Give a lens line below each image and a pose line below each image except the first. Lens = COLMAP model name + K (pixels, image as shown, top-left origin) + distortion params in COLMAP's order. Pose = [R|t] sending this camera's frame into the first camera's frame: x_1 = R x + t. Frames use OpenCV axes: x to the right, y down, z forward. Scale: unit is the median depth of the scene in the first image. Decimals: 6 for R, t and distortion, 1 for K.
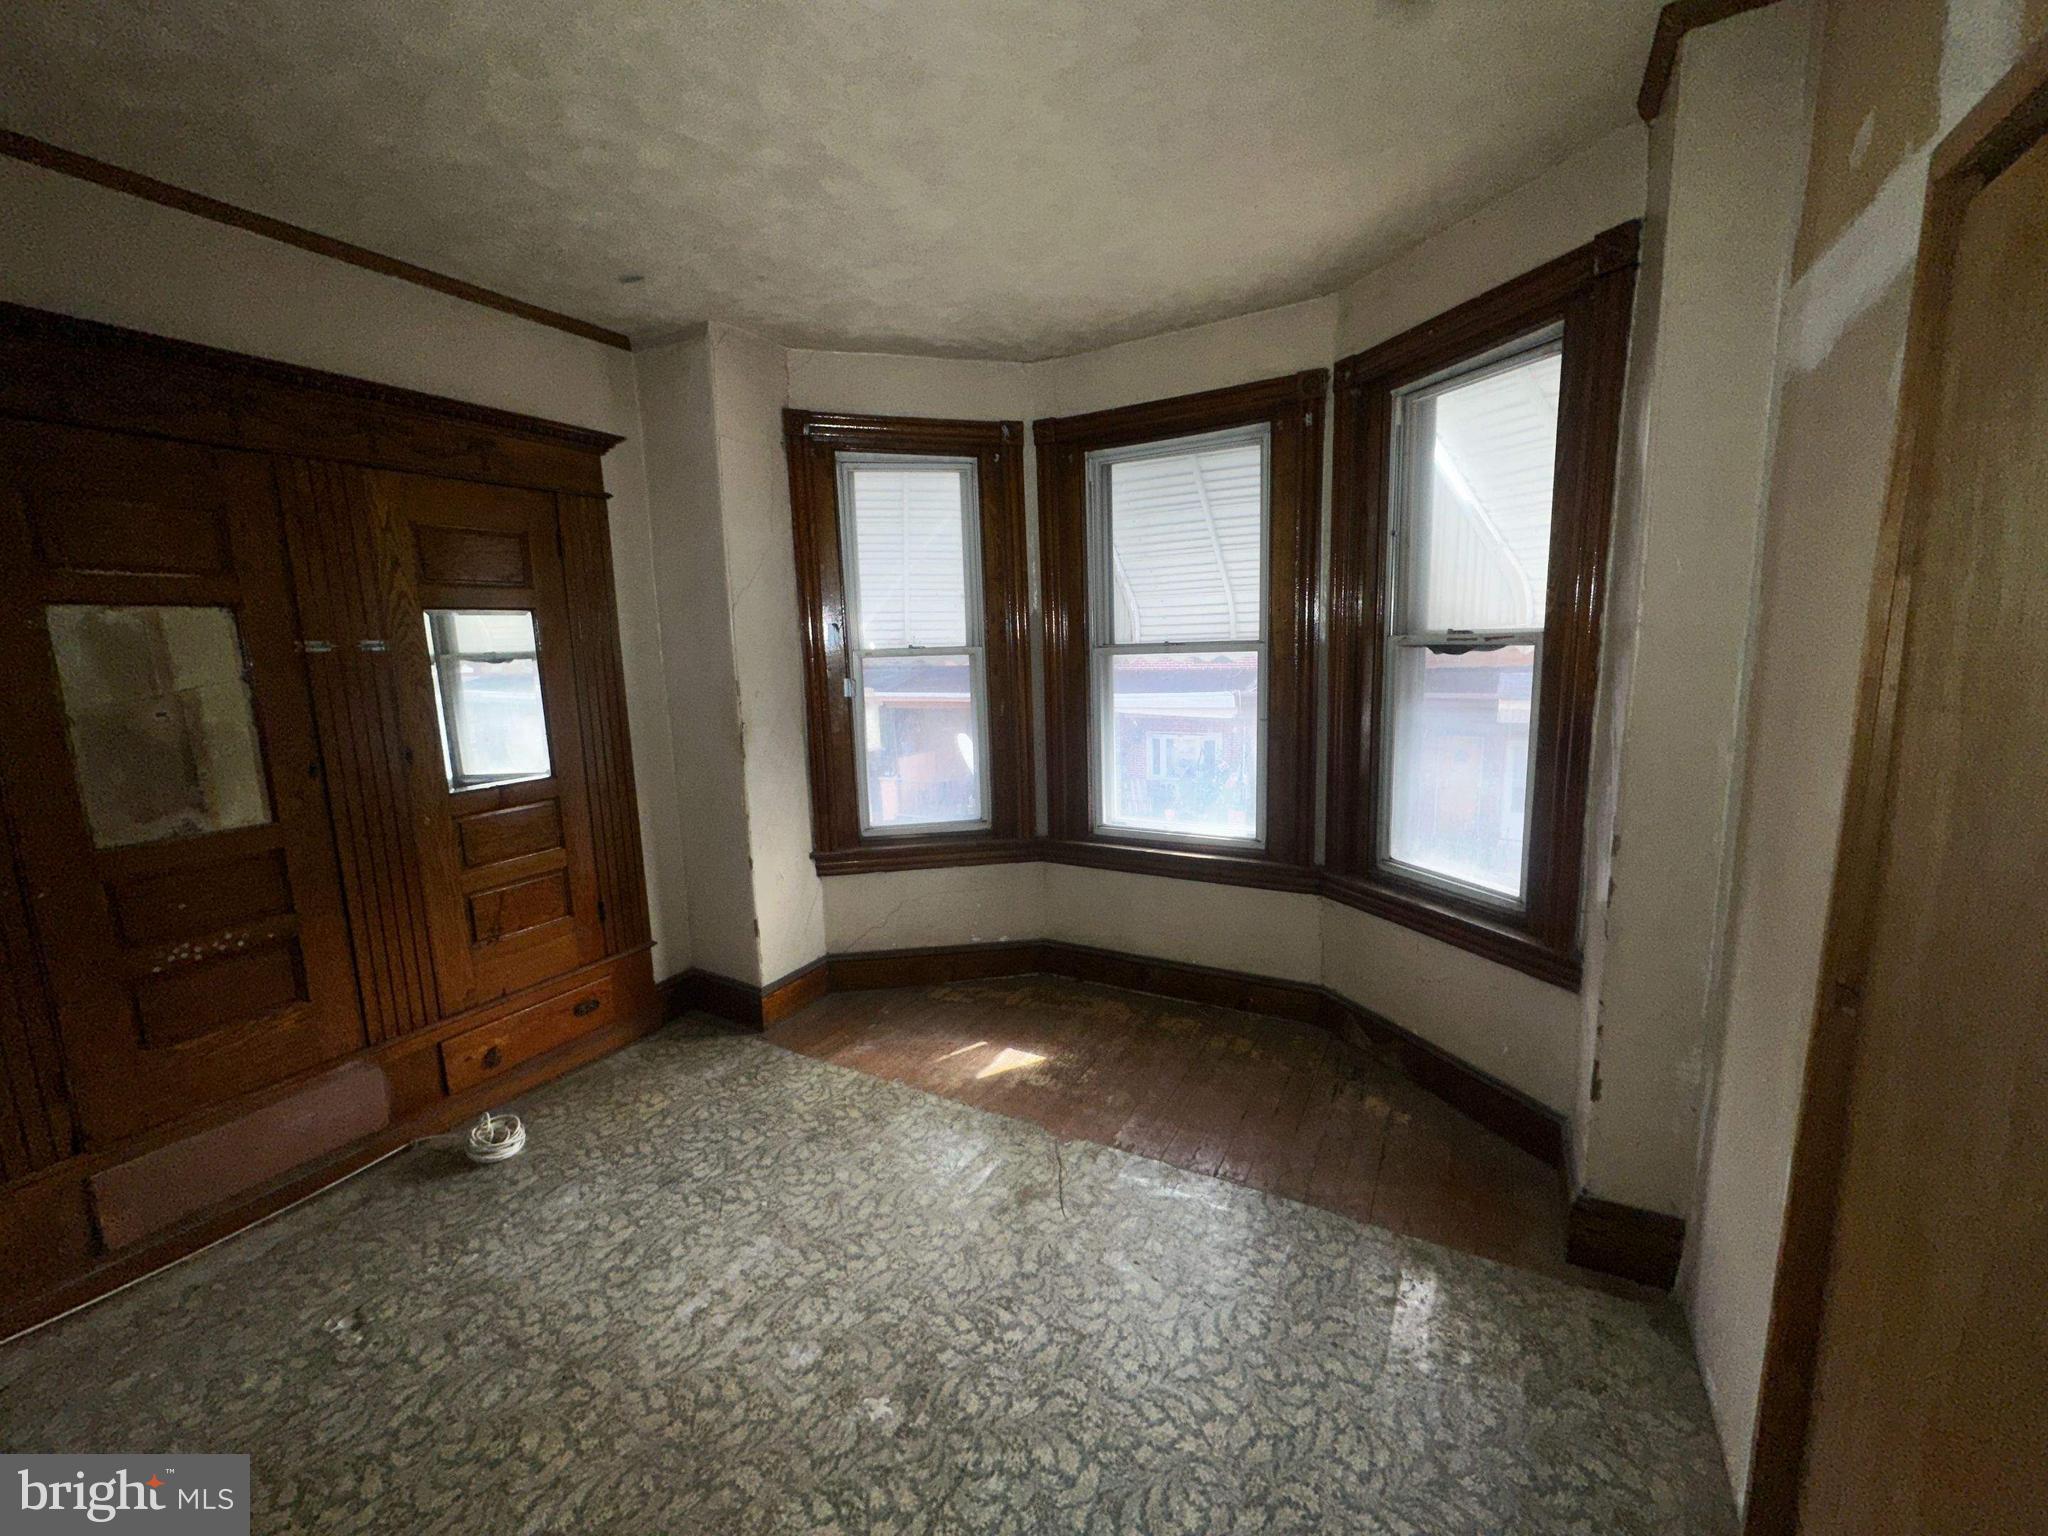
lens RADIAL K [[812.9, 0, 1024.0], [0, 812.9, 768.0], [0, 0, 1]] dist [-0.003300, 0.000144]
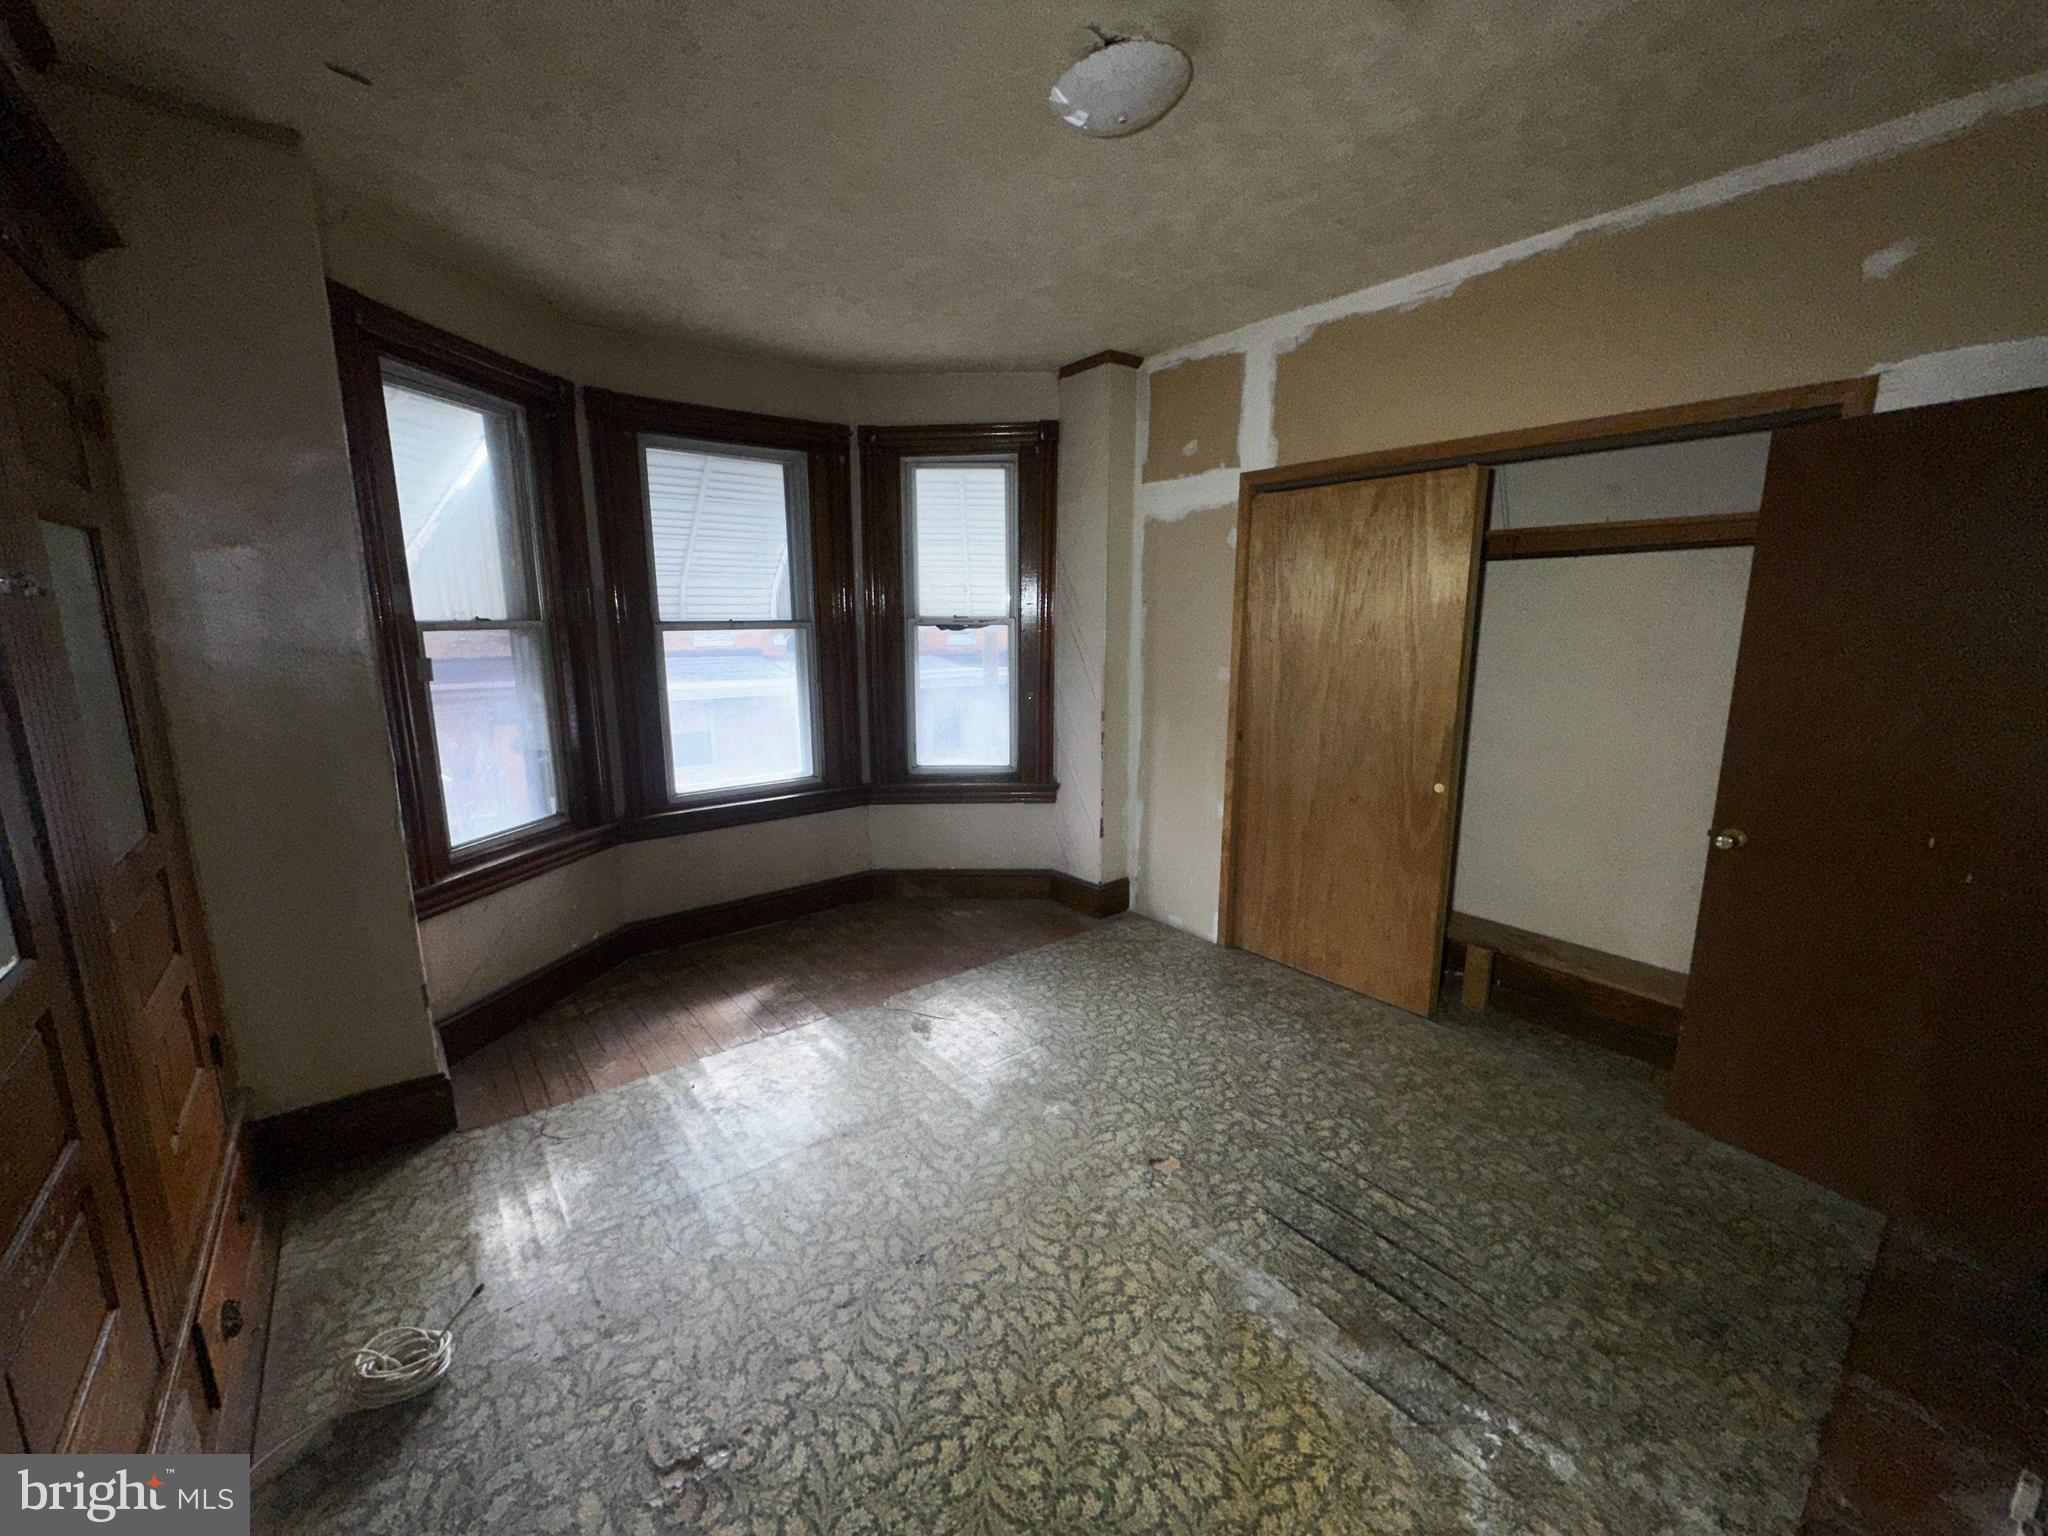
lens RADIAL K [[812.9, 0, 1024.0], [0, 812.9, 768.0], [0, 0, 1]] dist [-0.003300, 0.000144]
pose [[0.378478, -0.144678, 0.914233, -0.929131], [0.134584, 0.985814, 0.100290, -0.010511], [-0.915774, 0.085084, 0.392581, 0.235407]]
